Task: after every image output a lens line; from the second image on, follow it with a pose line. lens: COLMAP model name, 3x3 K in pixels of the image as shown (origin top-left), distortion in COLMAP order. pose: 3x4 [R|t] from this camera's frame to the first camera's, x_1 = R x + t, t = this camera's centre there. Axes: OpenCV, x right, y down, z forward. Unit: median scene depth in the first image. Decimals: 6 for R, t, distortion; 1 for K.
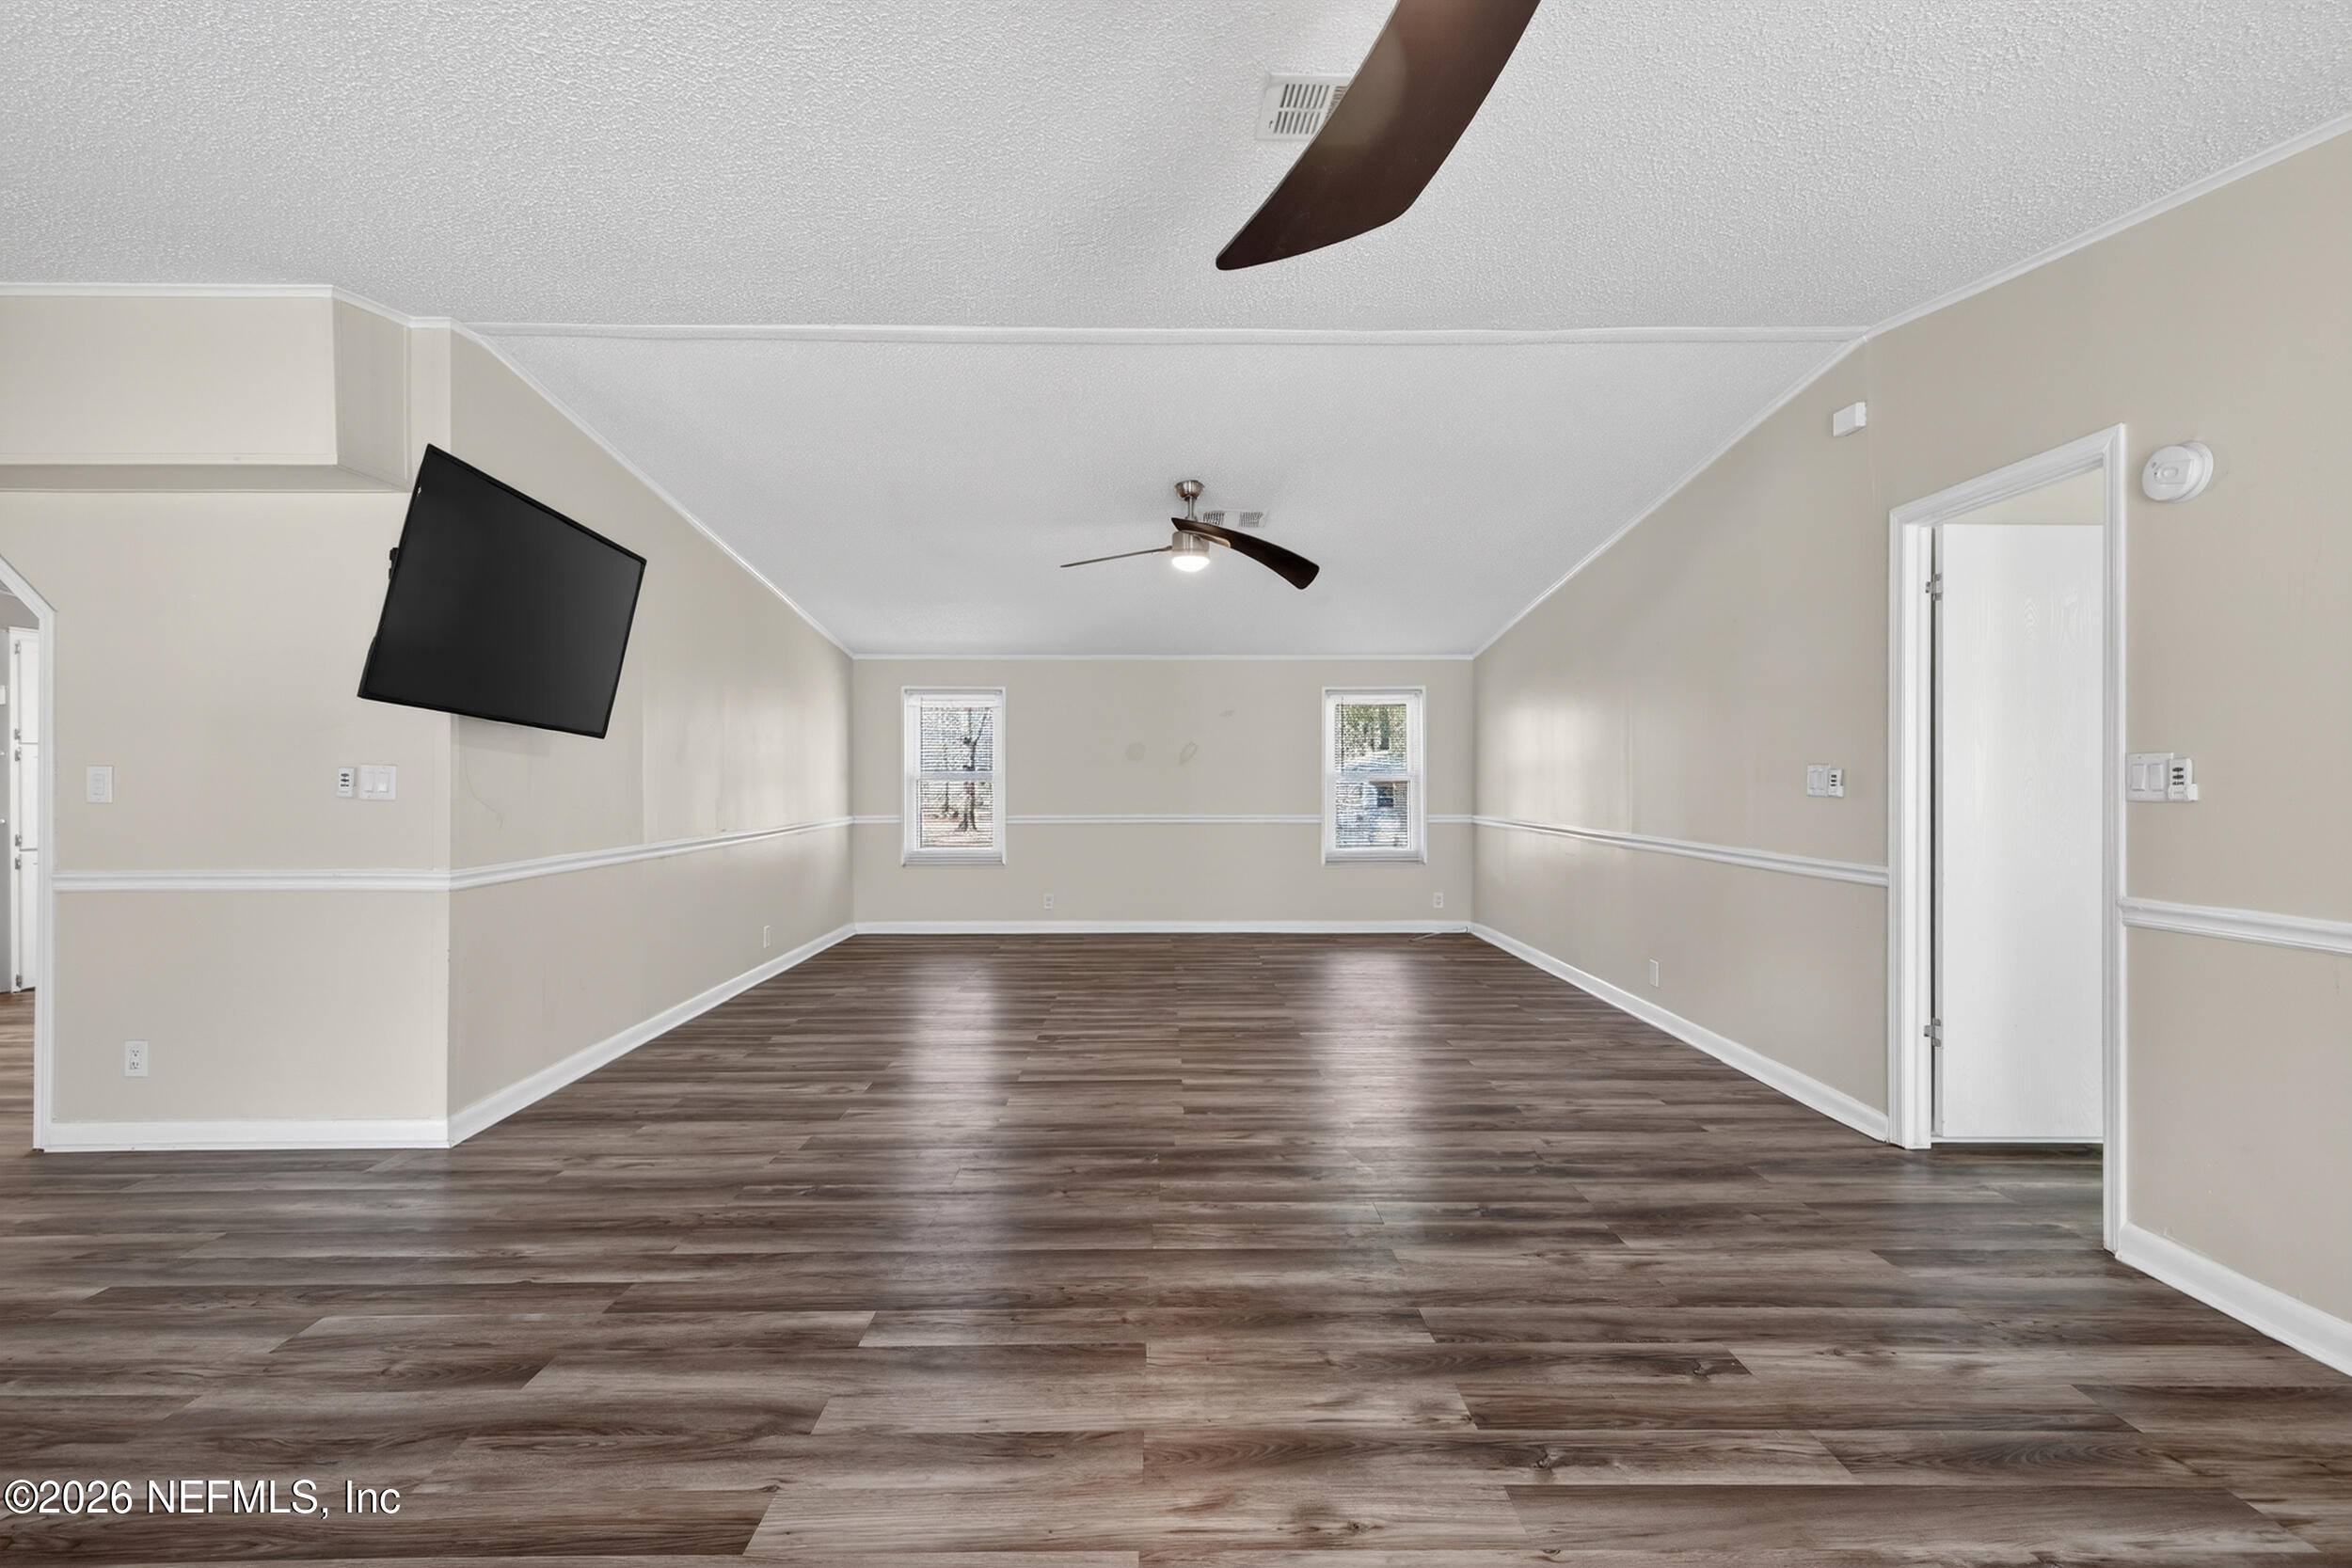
lens RADIAL K [[1052.8, 0, 1168.8], [0, 1052.8, 775.5], [0, 0, 1]] dist [0.007915, -0.001035]
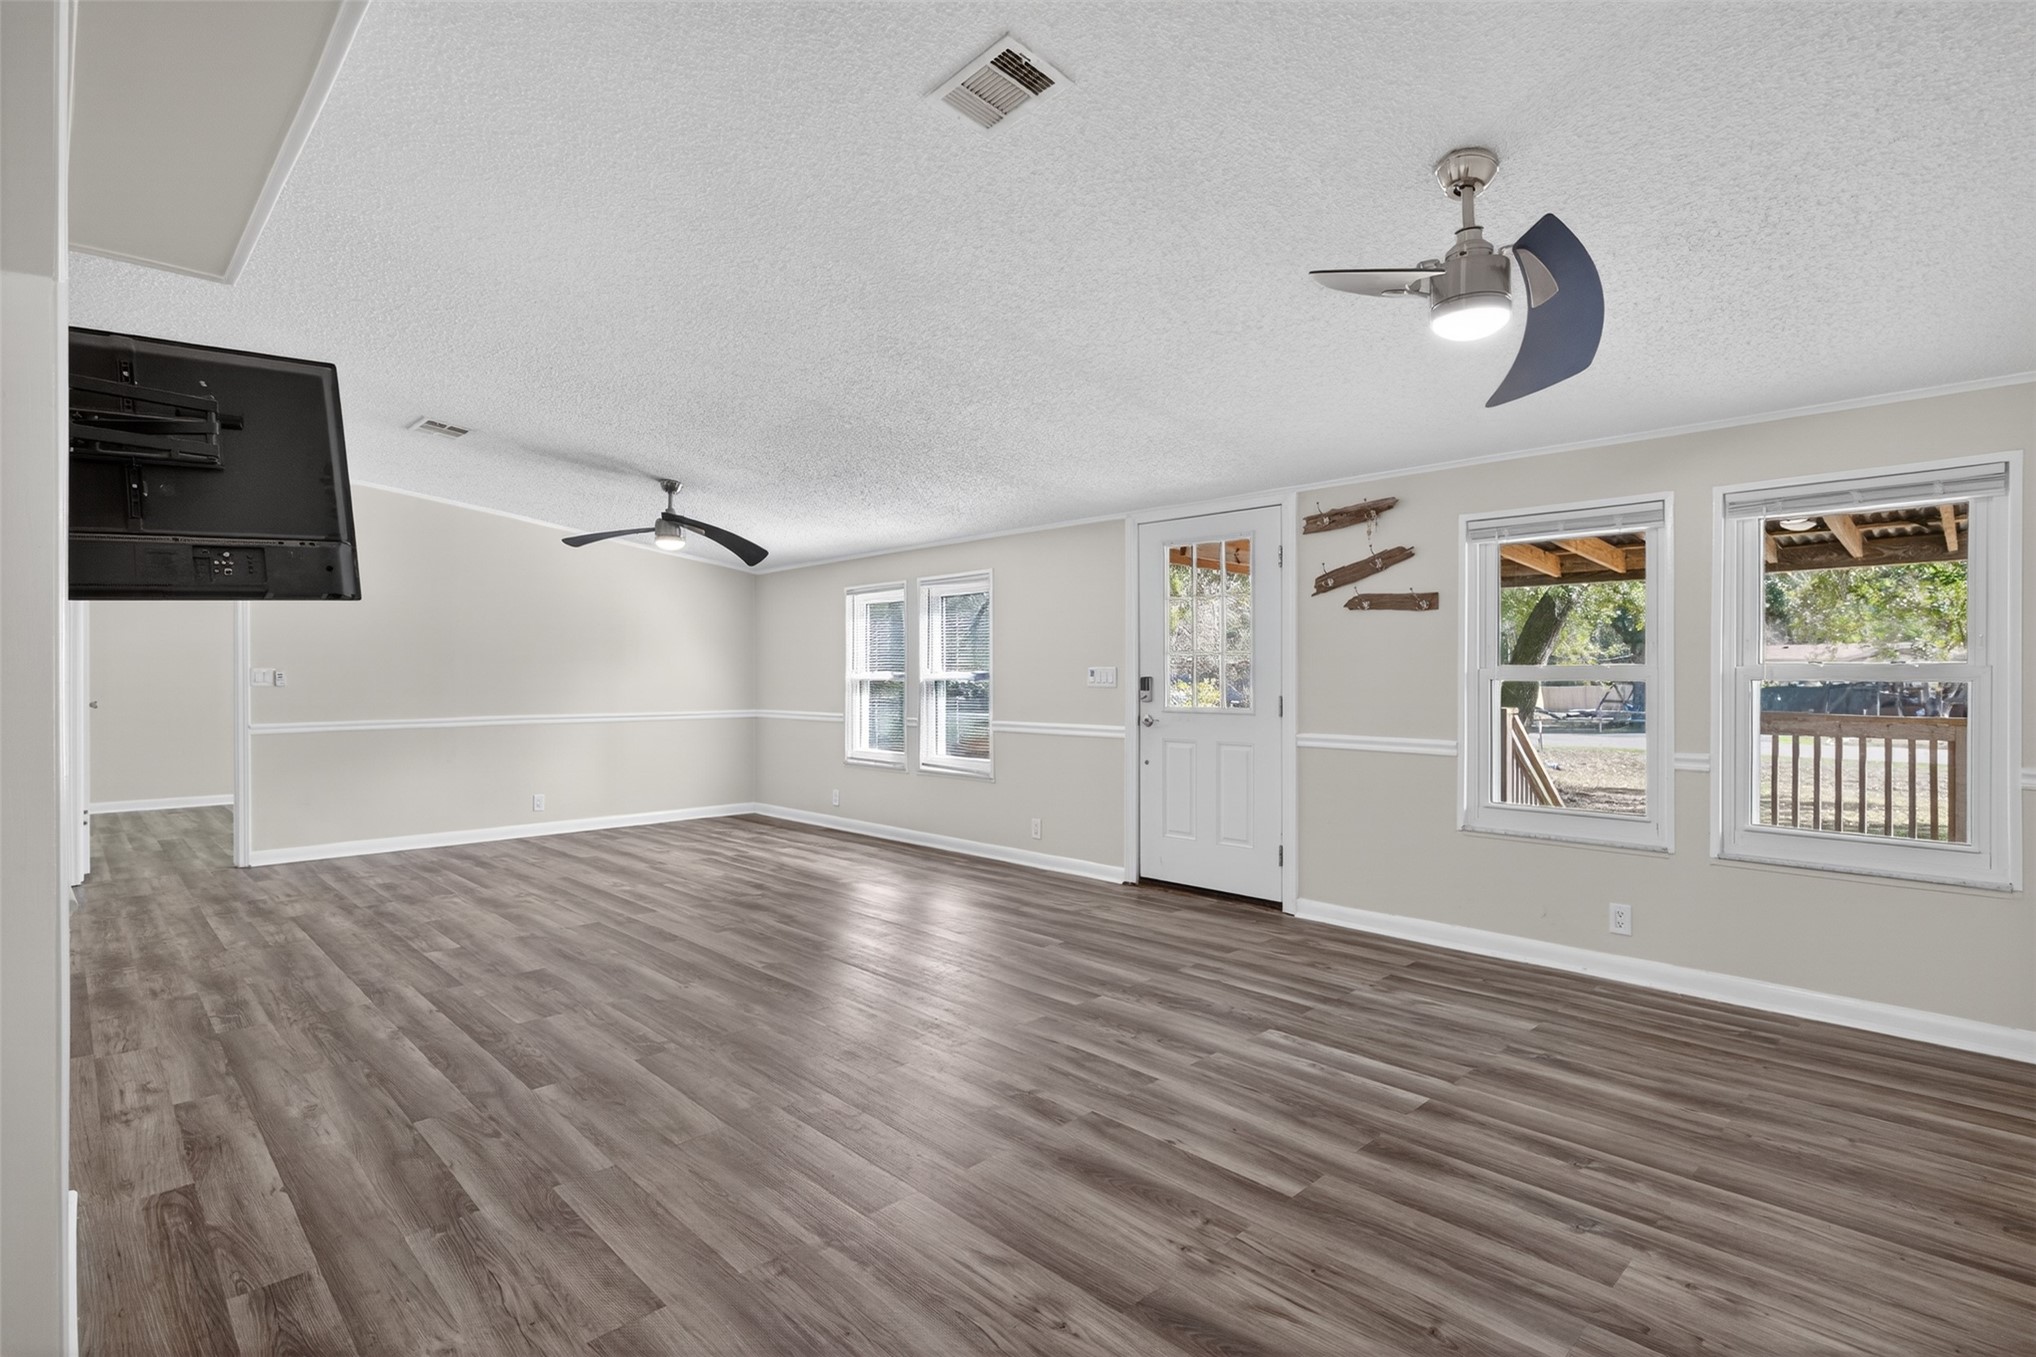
lens RADIAL K [[992.9, 0, 1015.4], [0, 992.9, 676.8], [0, 0, 1]] dist [0.002866, -0.001221]
pose [[-0.687993, 0.000617, 0.725717, -1.688744], [0.000255, 1.000000, -0.000608, 0.002707], [-0.725717, -0.000233, -0.687993, 1.055382]]
